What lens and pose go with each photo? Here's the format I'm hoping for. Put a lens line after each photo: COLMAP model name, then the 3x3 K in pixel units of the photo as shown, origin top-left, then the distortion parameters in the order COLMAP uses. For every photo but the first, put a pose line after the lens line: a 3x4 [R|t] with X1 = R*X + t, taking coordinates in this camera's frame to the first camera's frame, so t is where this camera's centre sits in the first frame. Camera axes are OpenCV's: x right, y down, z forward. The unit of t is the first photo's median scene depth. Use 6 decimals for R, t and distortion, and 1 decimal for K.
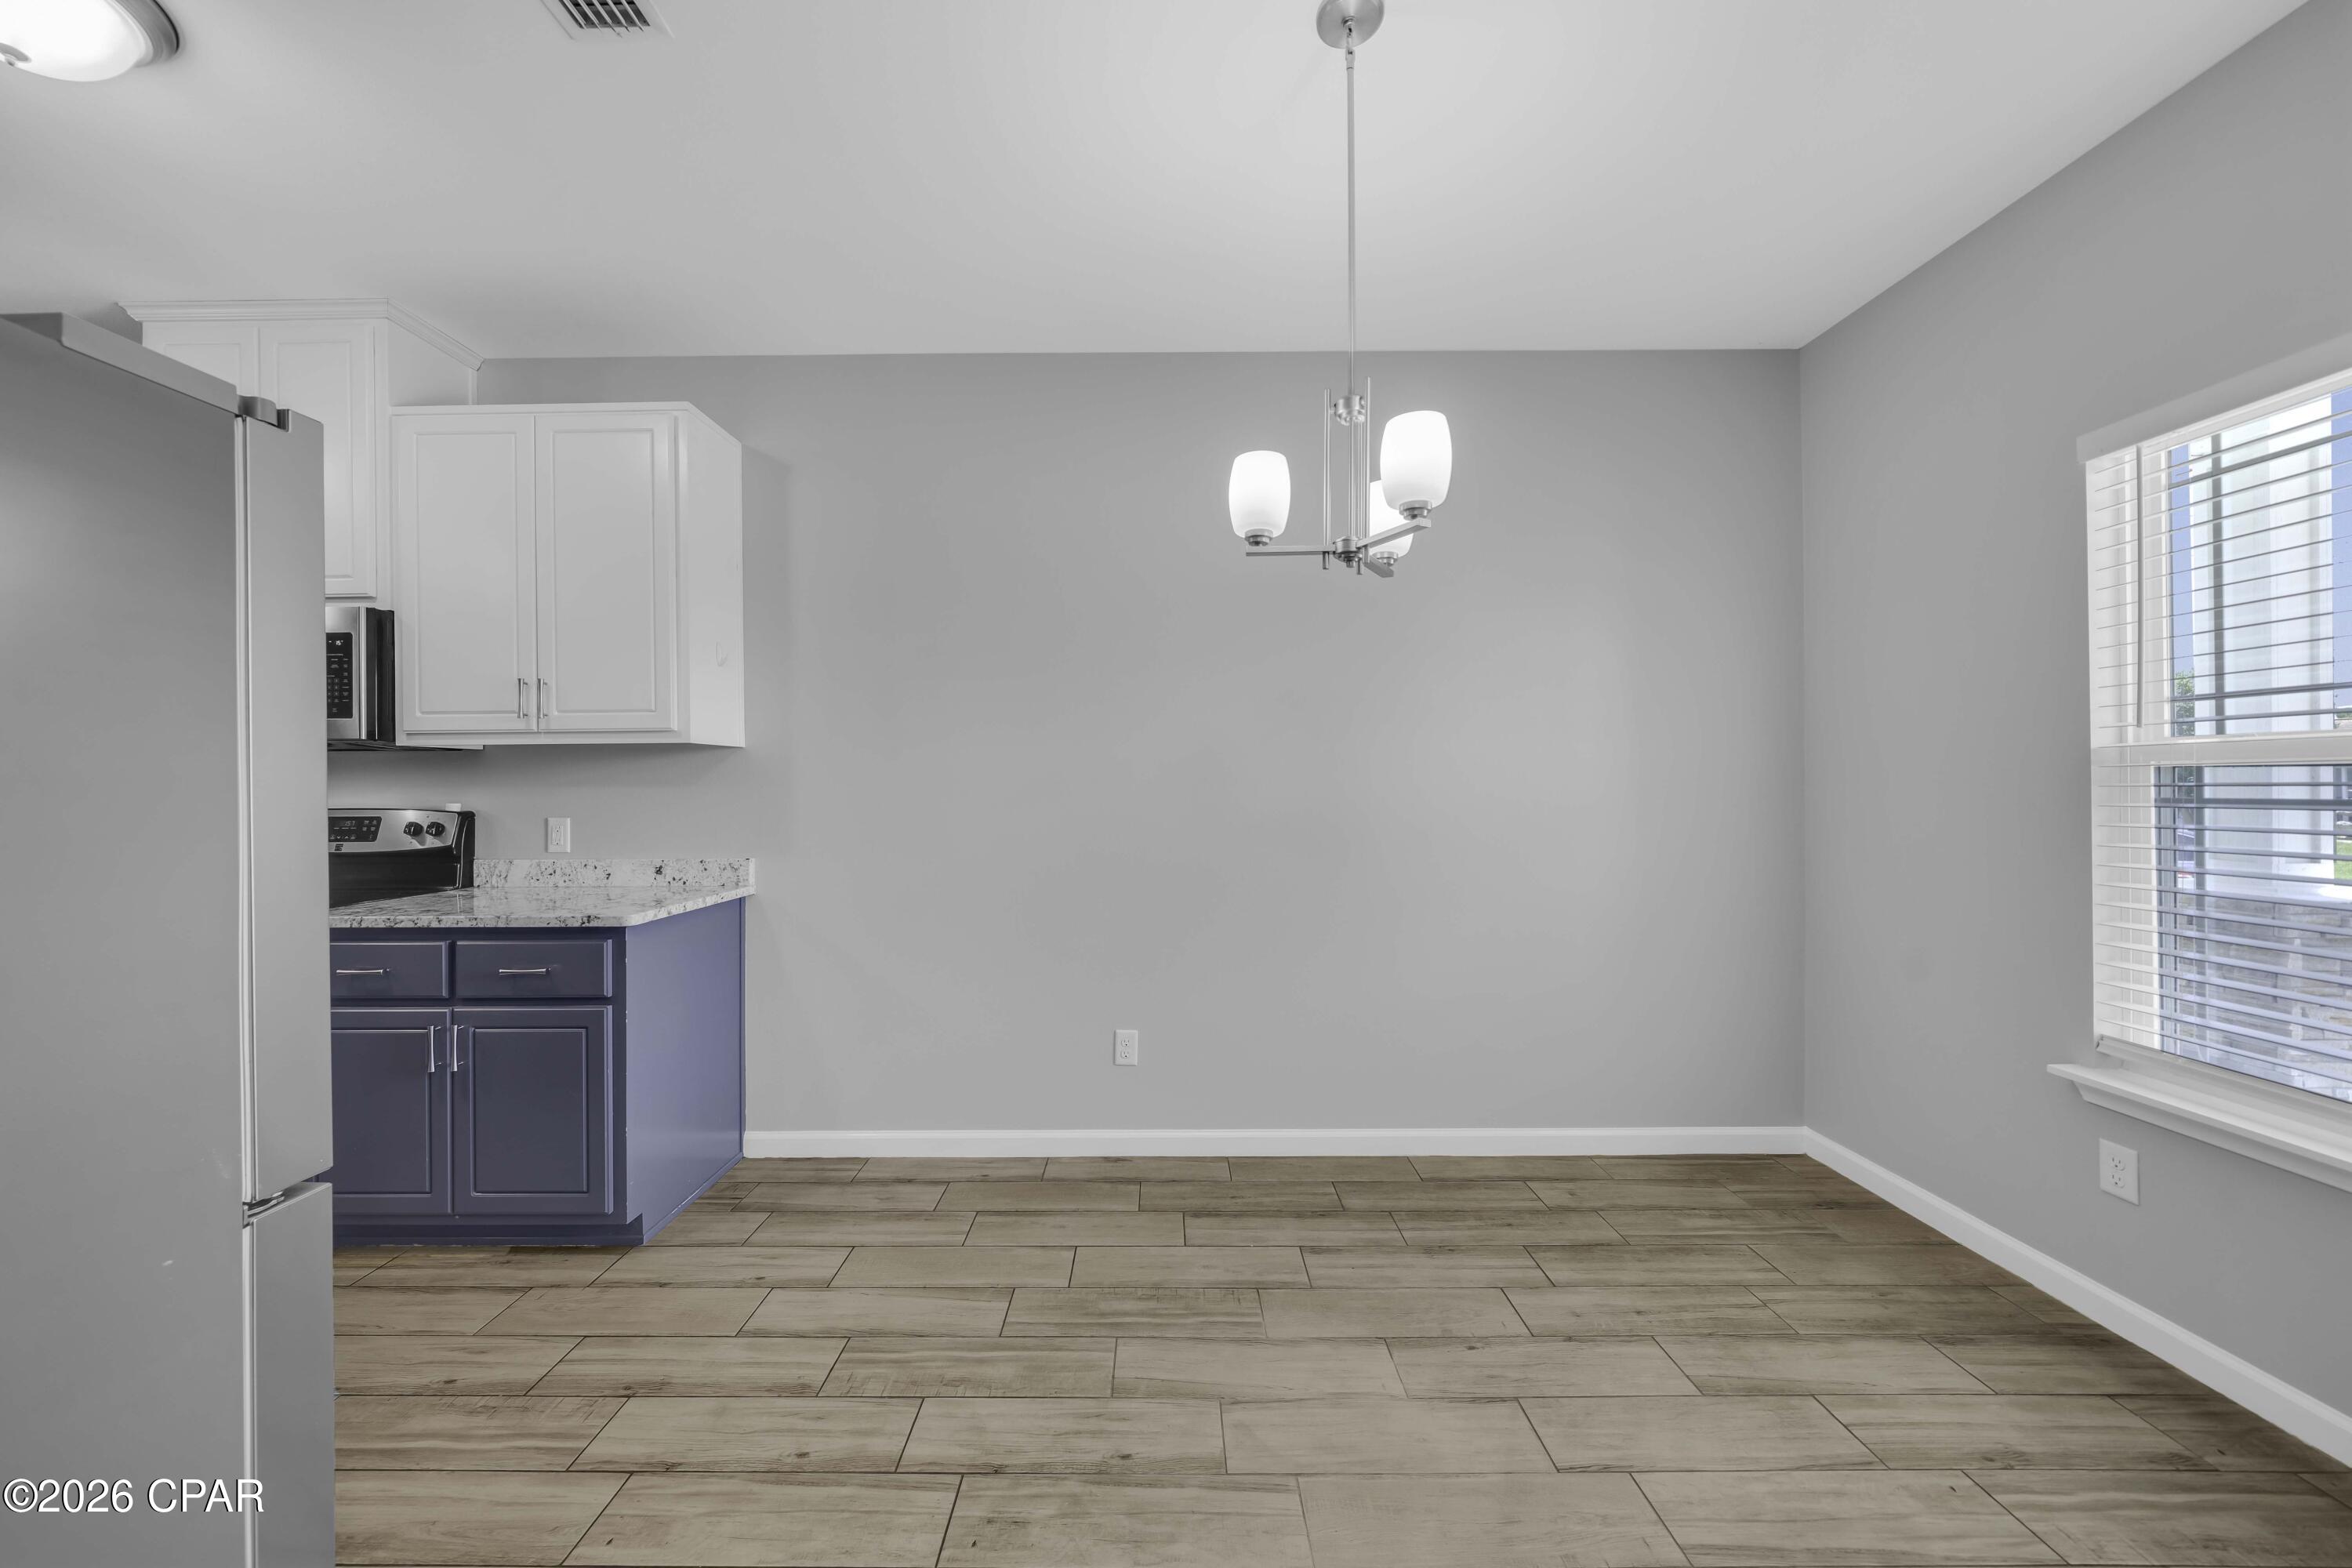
lens RADIAL K [[804.9, 0, 1164.6], [0, 804.9, 784.7], [0, 0, 1]] dist [-0.002258, -0.000203]
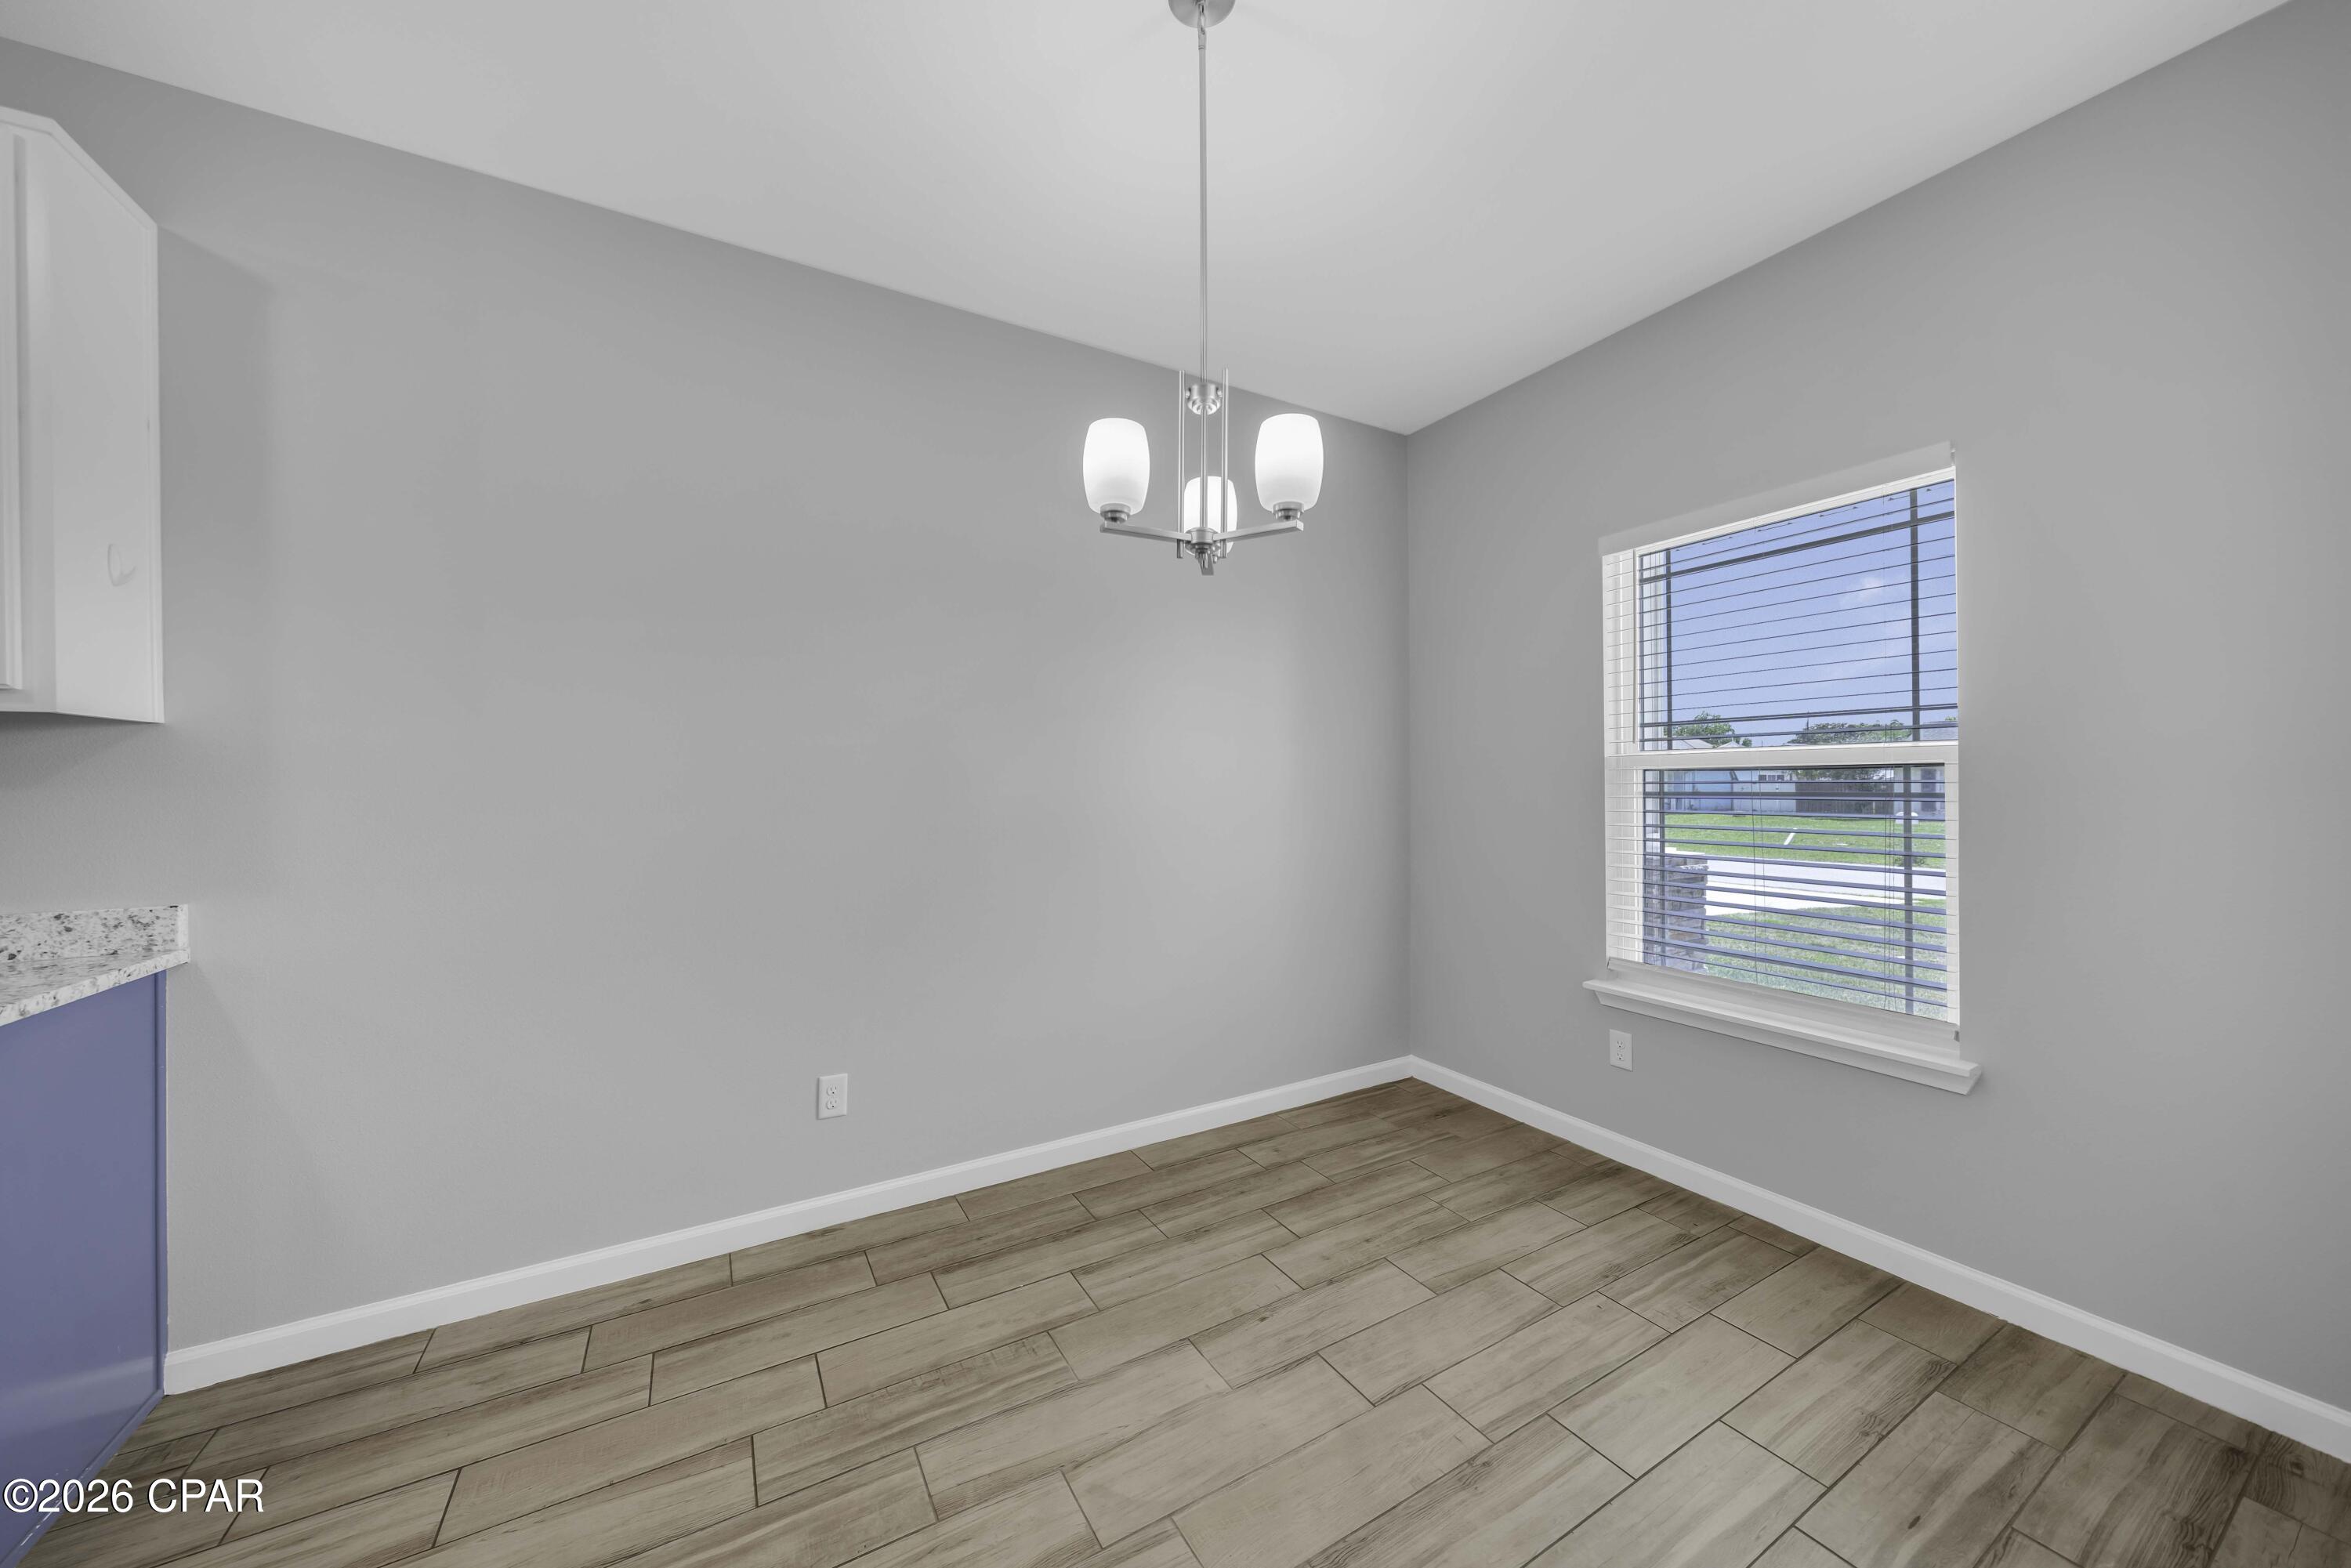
lens RADIAL K [[804.5, 0, 1164.1], [0, 804.5, 784.7], [0, 0, 1]] dist [-0.002258, -0.000203]
pose [[0.870056, -0.002109, 0.492948, -0.219105], [0.002026, 0.999998, 0.000703, 0.001224], [-0.492948, 0.000387, 0.870059, 0.132734]]
